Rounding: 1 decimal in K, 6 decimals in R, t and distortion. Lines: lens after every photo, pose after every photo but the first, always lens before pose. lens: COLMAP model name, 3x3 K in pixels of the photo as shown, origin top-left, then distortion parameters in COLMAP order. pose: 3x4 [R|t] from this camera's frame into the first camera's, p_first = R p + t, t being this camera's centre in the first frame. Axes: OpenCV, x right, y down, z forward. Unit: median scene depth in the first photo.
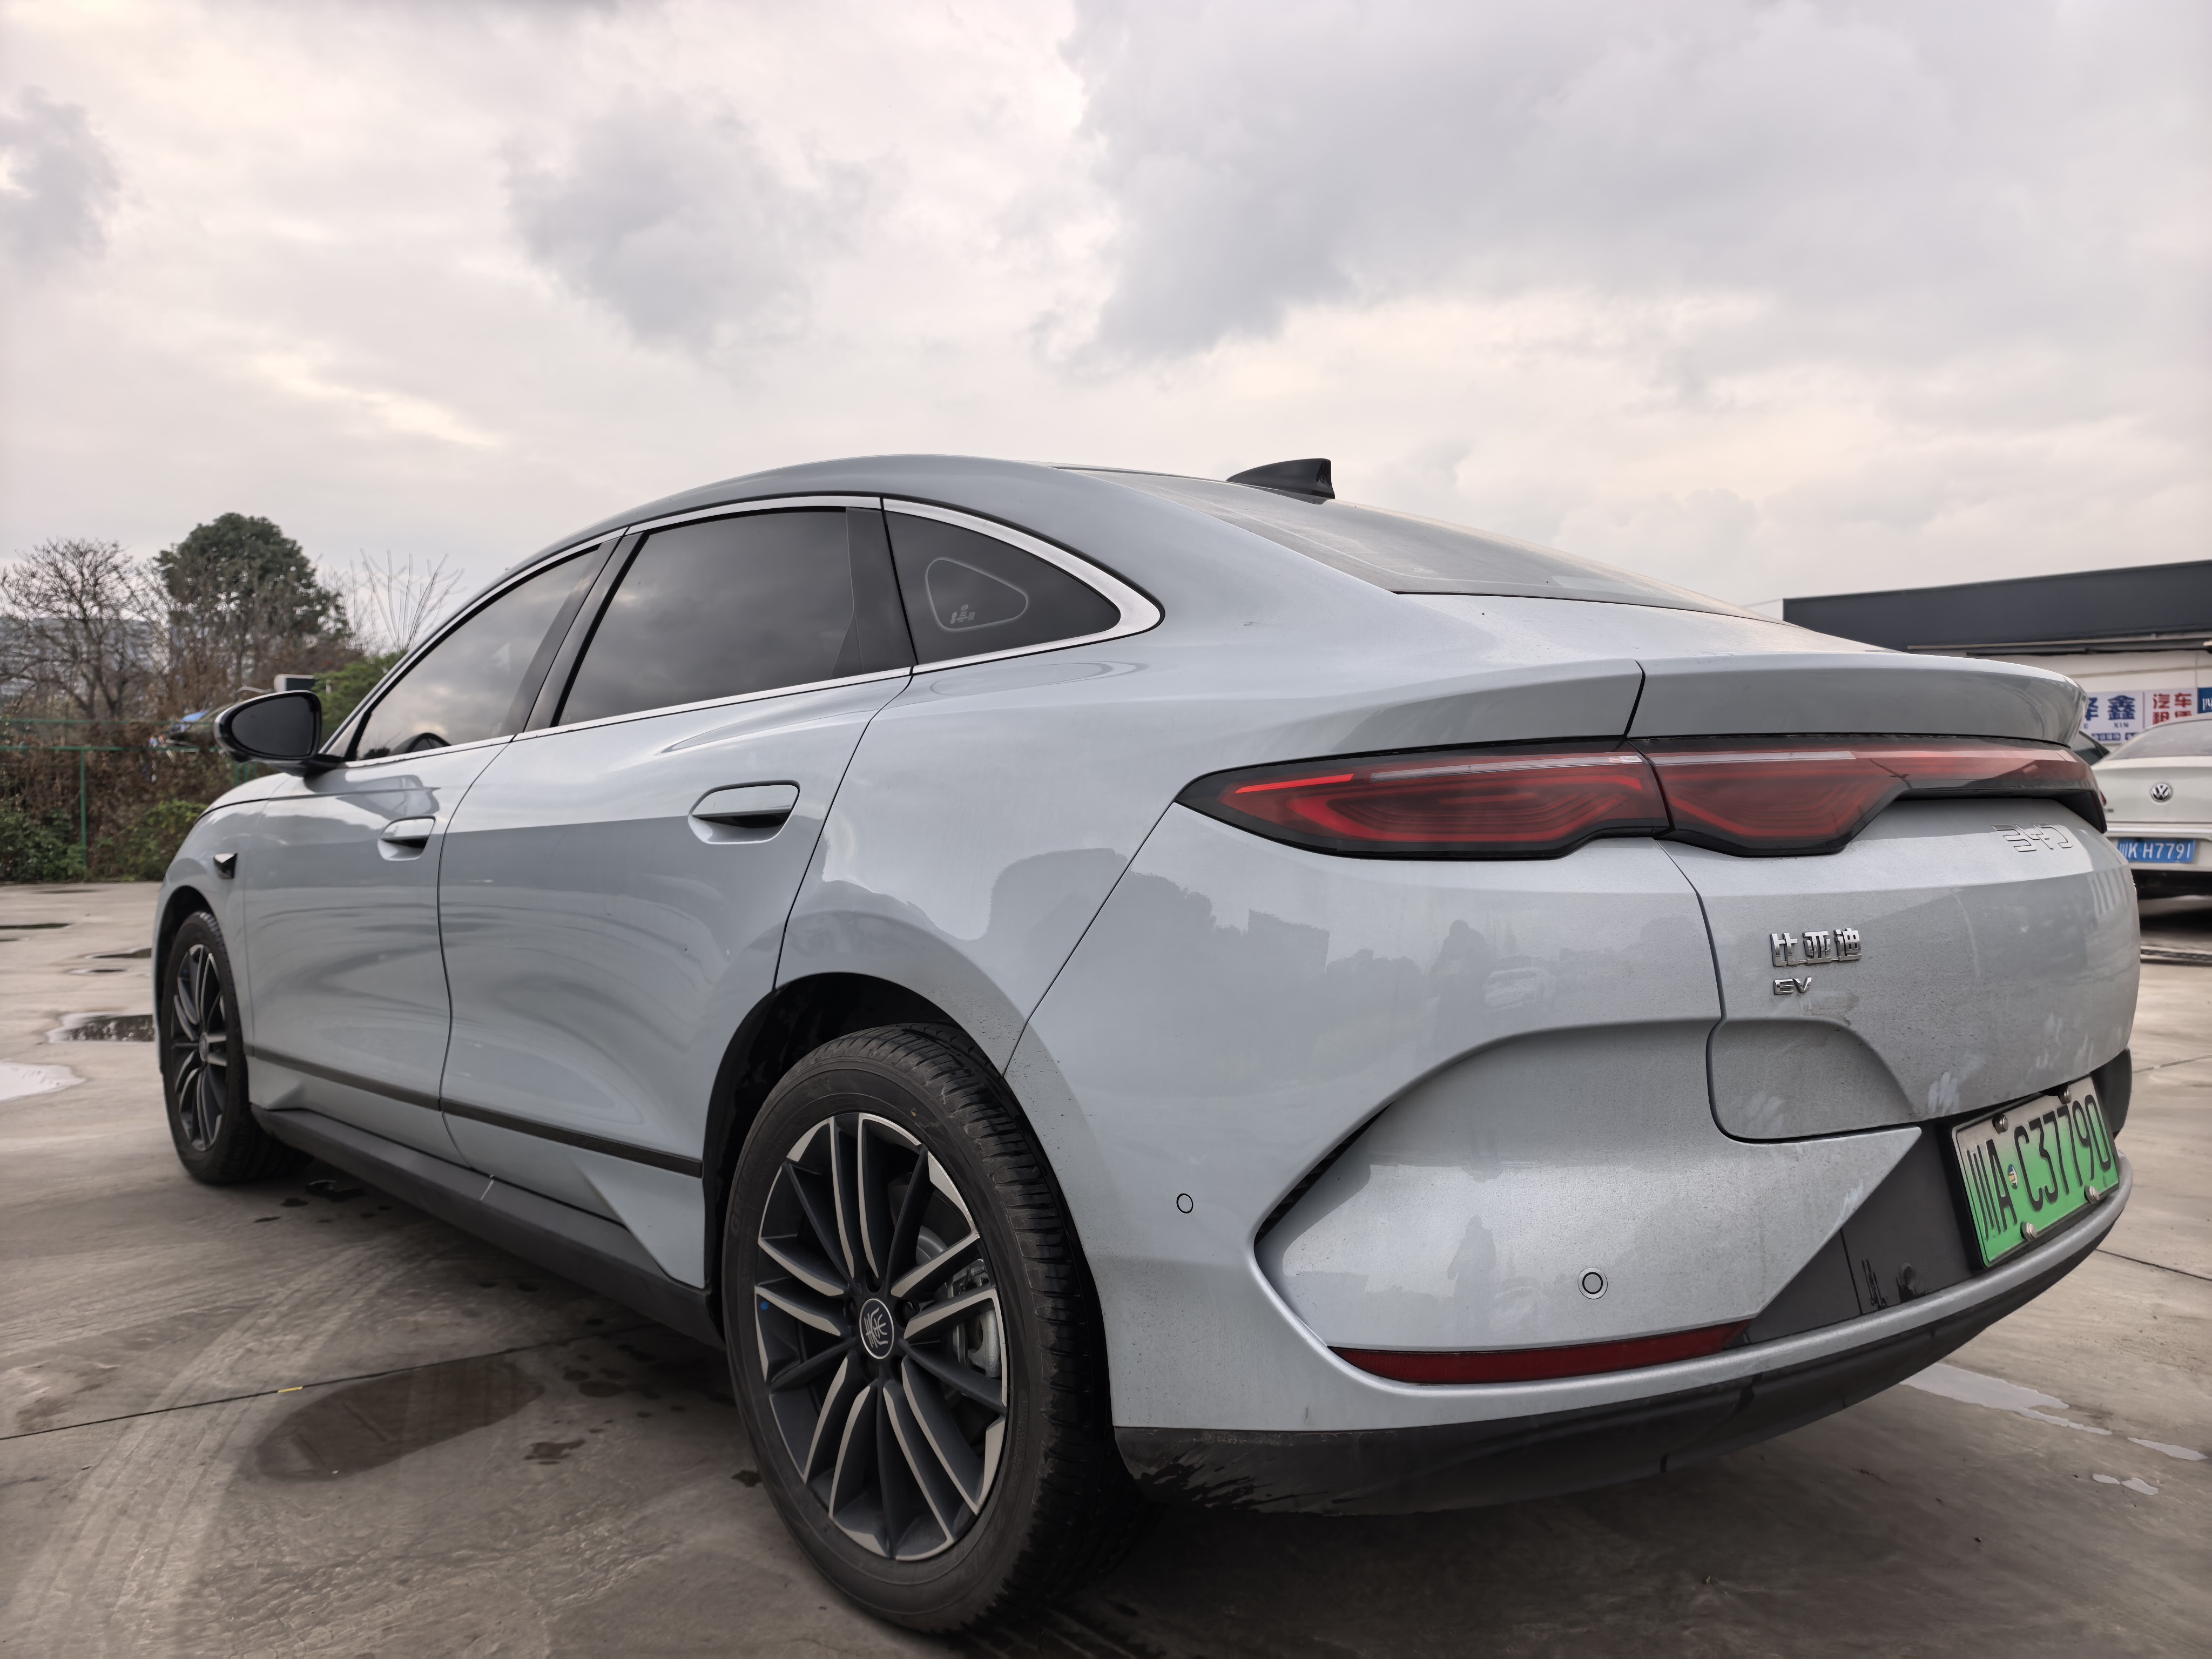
lens RADIAL K [[1575.0, 0, 1059.7], [0, 1575.0, 844.4], [0, 0, 1]] dist [0.025529, -0.027251]
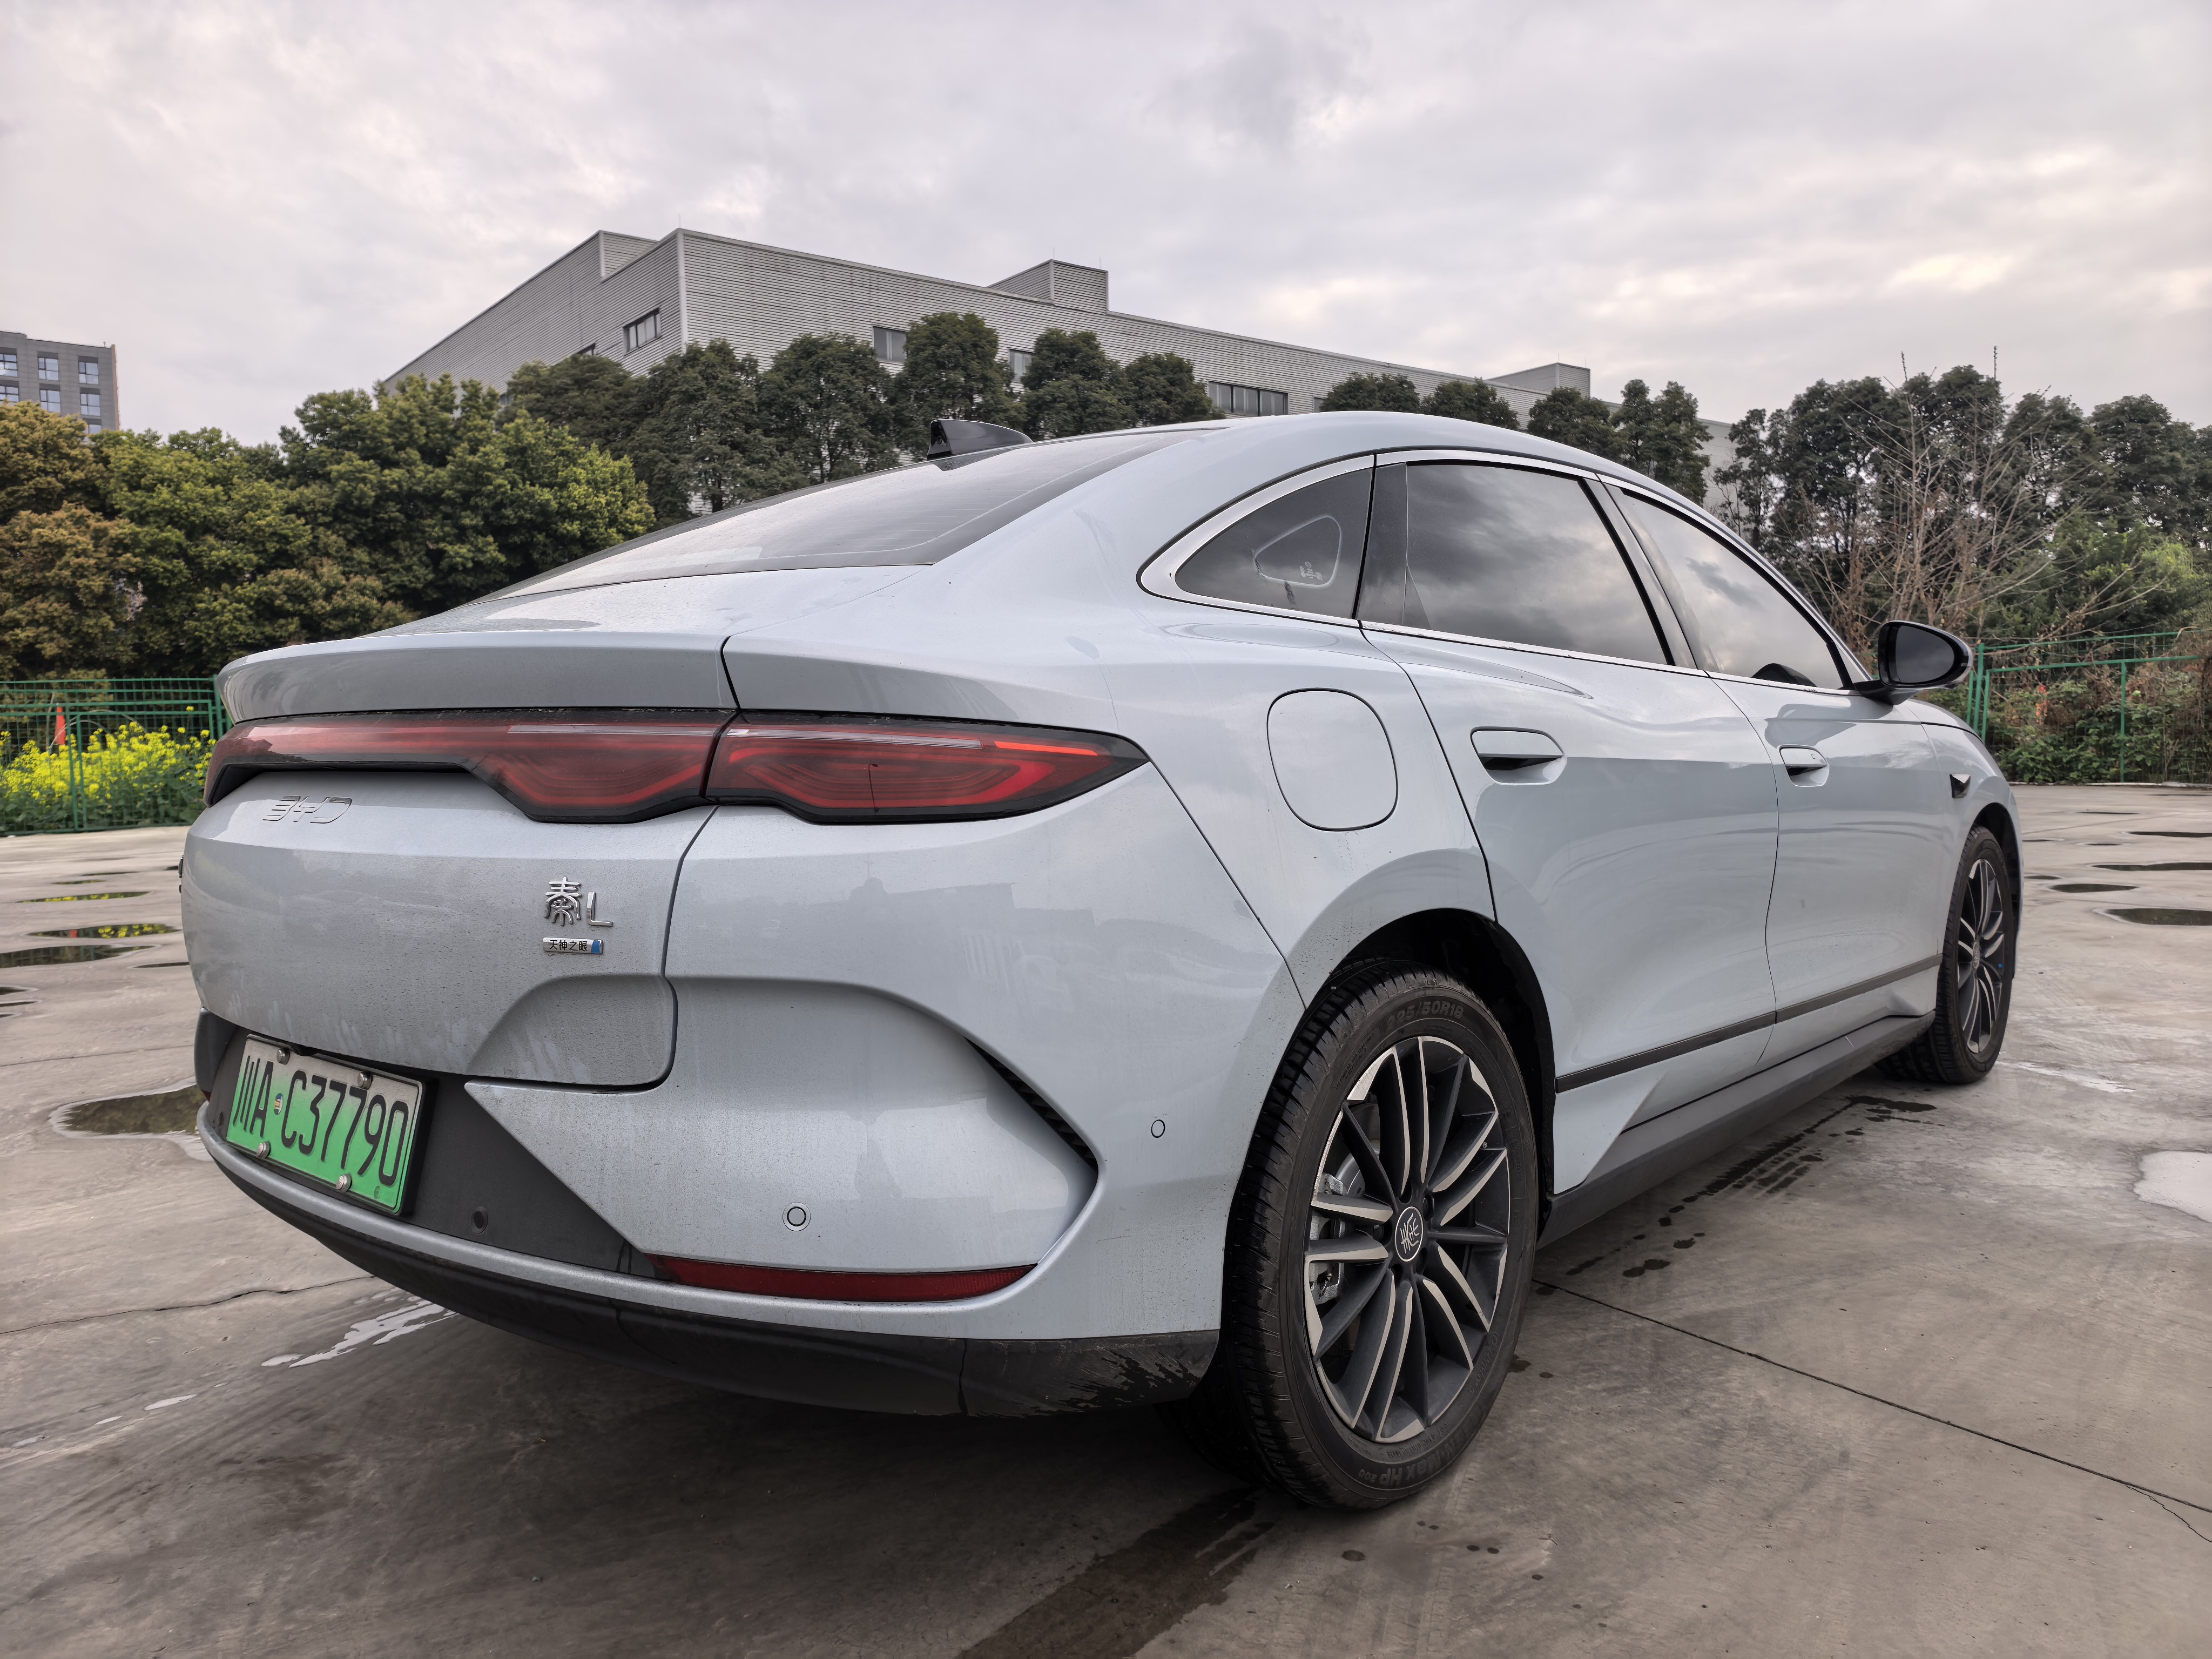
lens RADIAL K [[1575.0, 0, 1089.4], [0, 1575.0, 826.3], [0, 0, 1]] dist [0.025529, -0.027251]
pose [[0.088685, 0.062500, -0.994097, 0.853170], [-0.010451, 0.998033, 0.061815, -0.032506], [0.996005, 0.004908, 0.089164, 0.709930]]
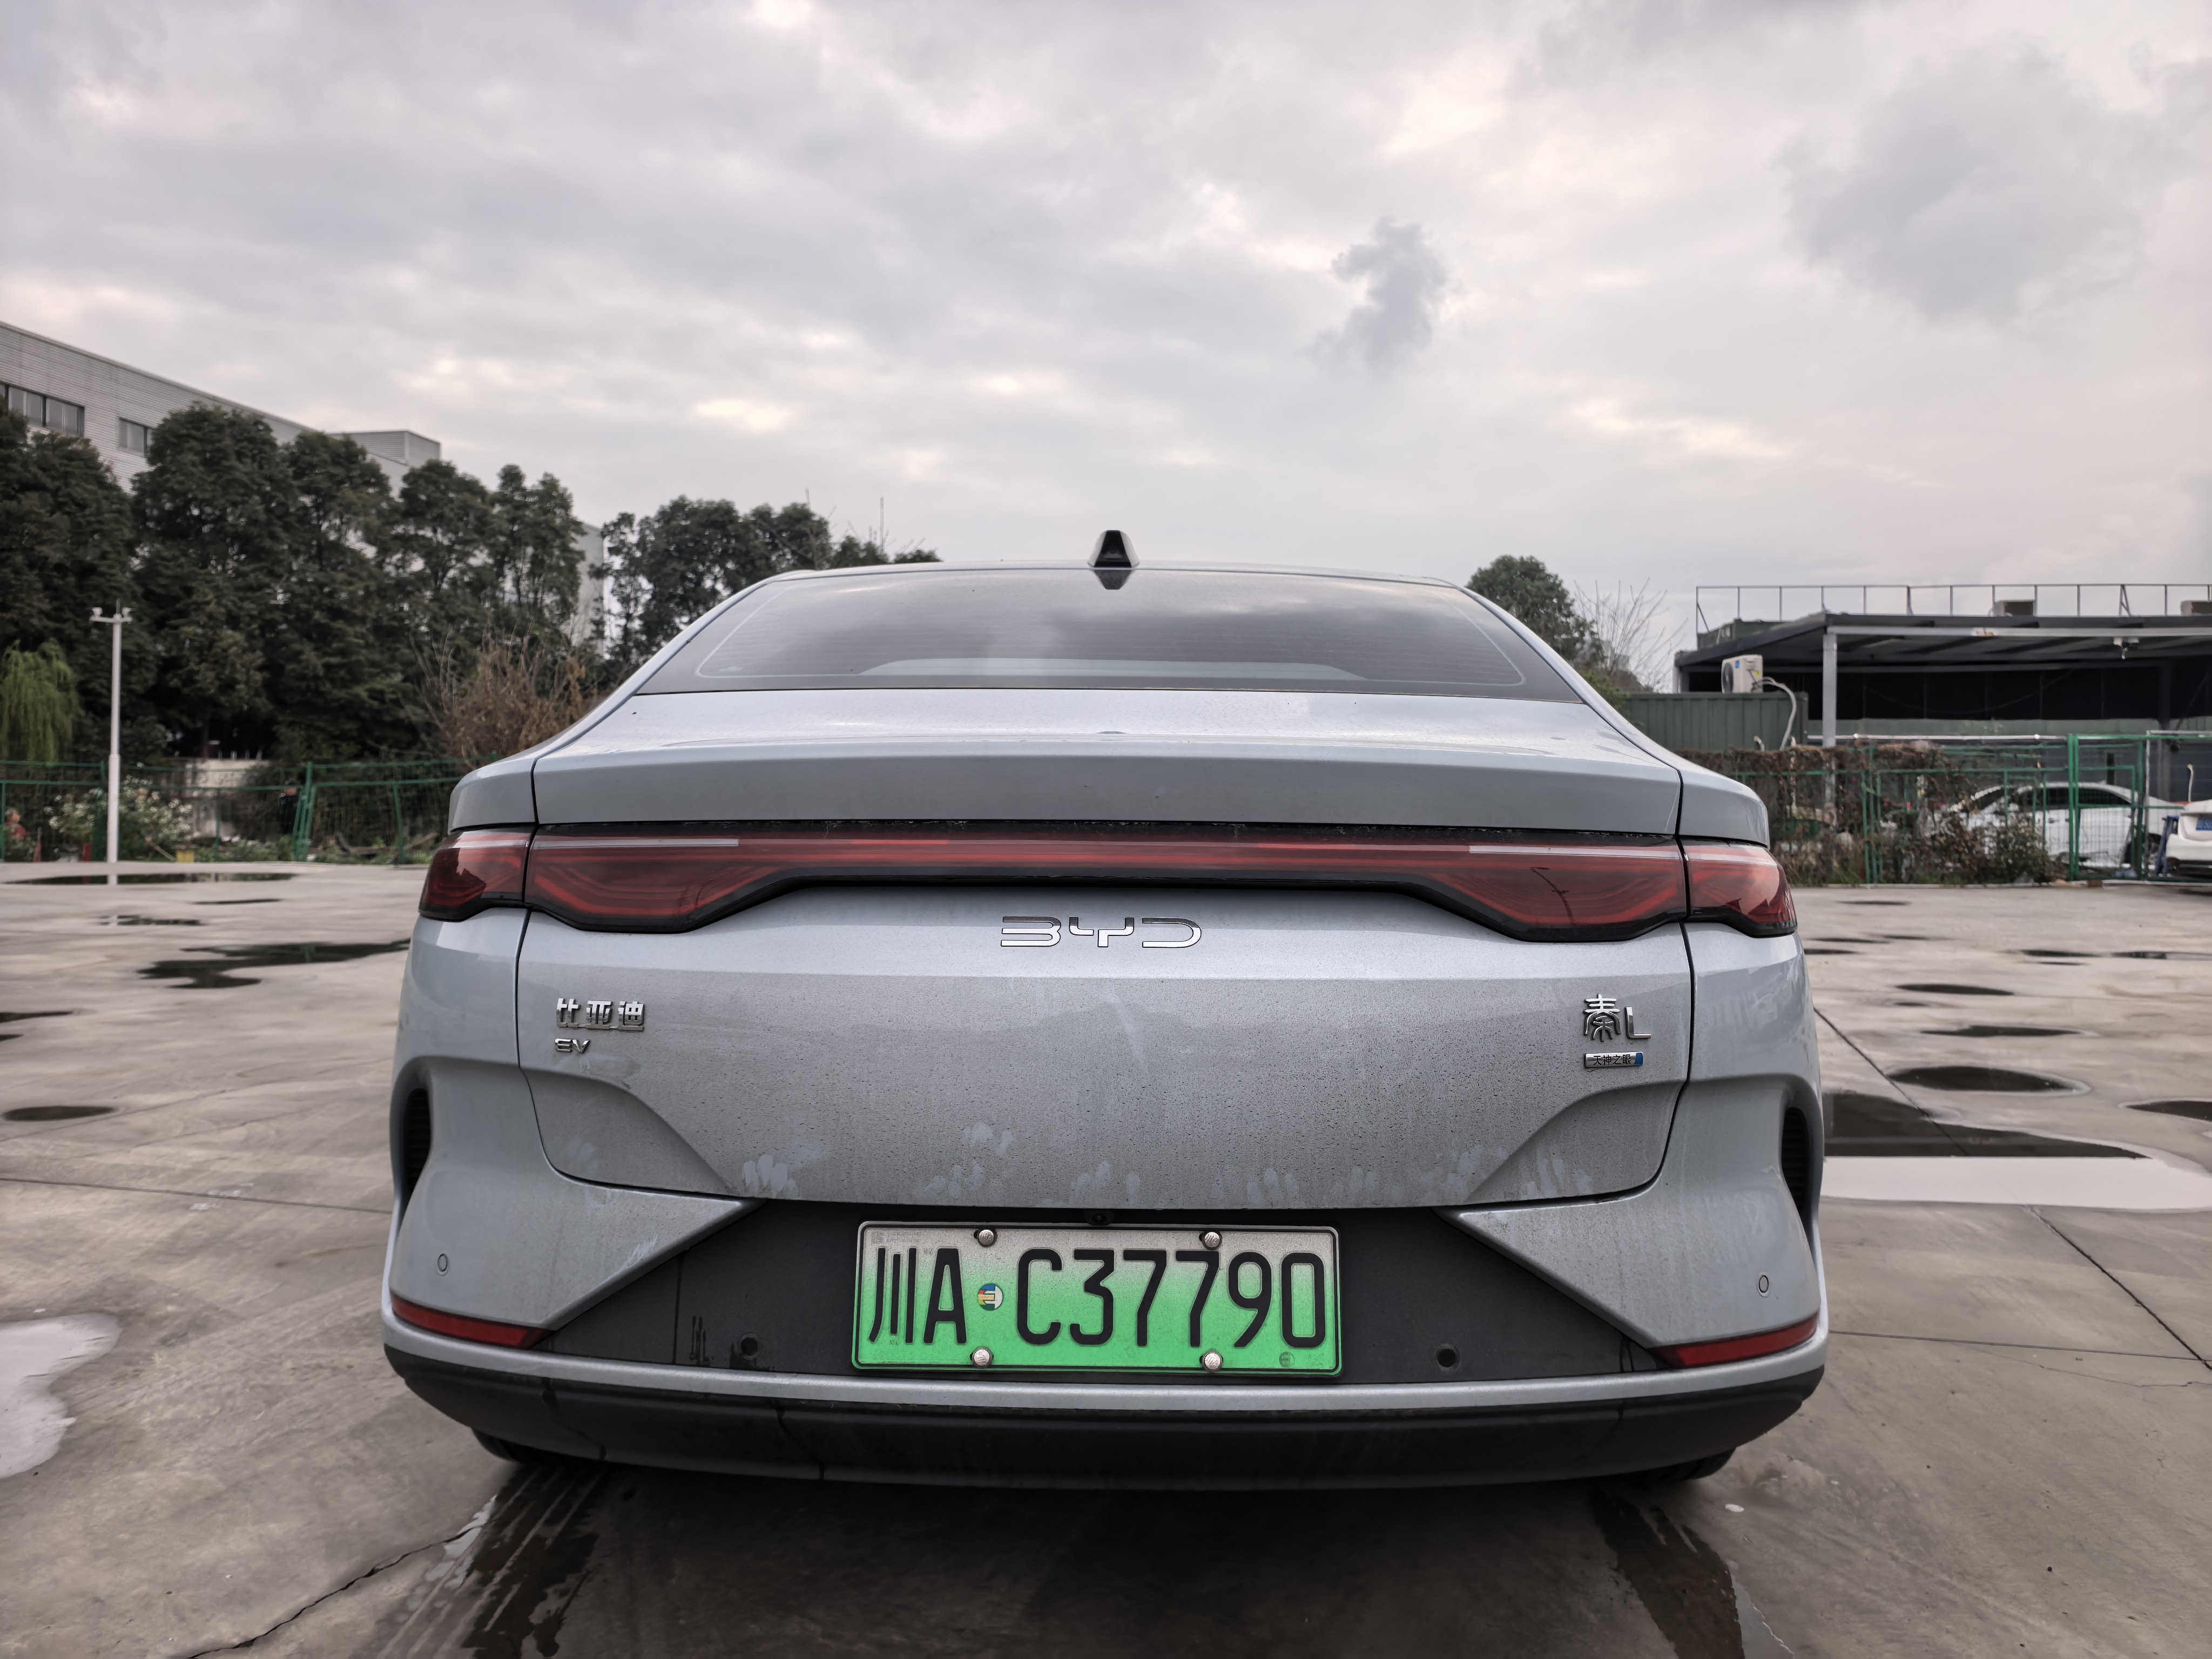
lens RADIAL K [[1575.0, 0, 1097.3], [0, 1575.0, 822.6], [0, 0, 1]] dist [0.025529, -0.027251]
pose [[0.722206, 0.018591, -0.691428, 0.615846], [-0.034941, 0.999343, -0.009626, -0.029992], [0.690795, 0.031111, 0.722381, 0.173835]]
